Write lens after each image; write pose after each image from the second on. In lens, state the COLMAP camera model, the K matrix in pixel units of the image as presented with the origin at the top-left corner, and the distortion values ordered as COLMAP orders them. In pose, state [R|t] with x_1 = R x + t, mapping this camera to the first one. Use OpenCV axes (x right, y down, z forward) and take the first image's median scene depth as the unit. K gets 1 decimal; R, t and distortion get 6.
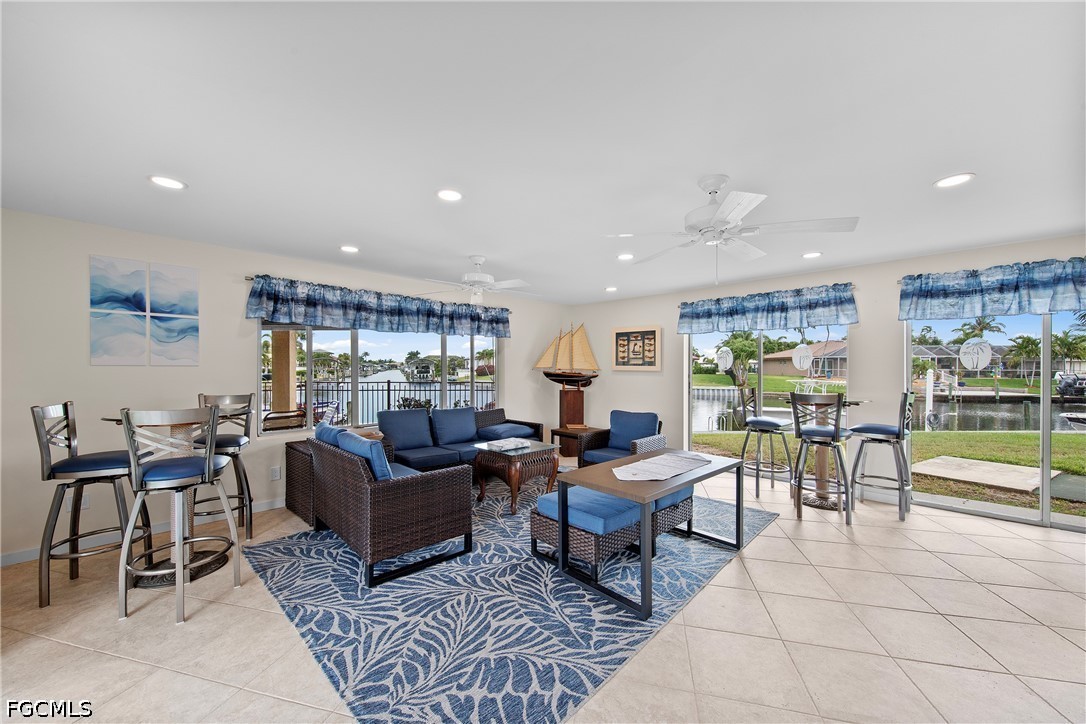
lens RADIAL K [[402.5, 0, 543.0], [0, 402.5, 362.0], [0, 0, 1]] dist [0.000108, -0.000022]
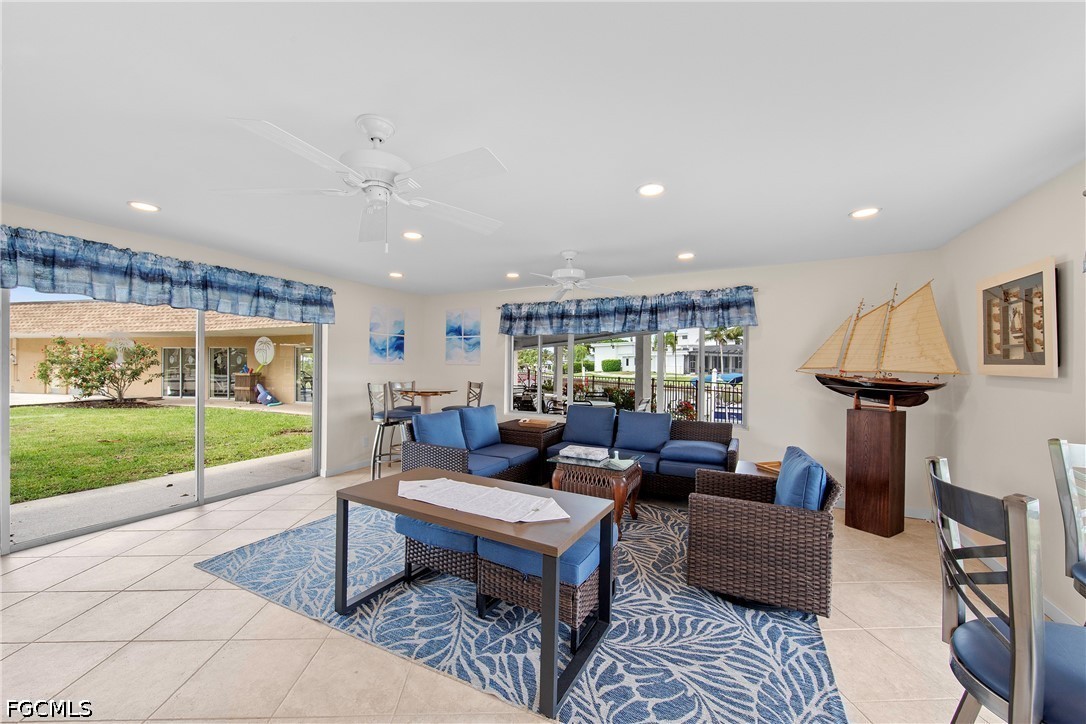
lens RADIAL K [[413.0, 0, 539.7], [0, 413.0, 433.4], [0, 0, 1]] dist [0.000102, 0.000049]
pose [[0.290255, 0.156432, -0.944077, 0.613585], [0.007200, 0.986164, 0.165619, 0.006000], [0.956922, -0.054869, 0.285112, 0.451375]]
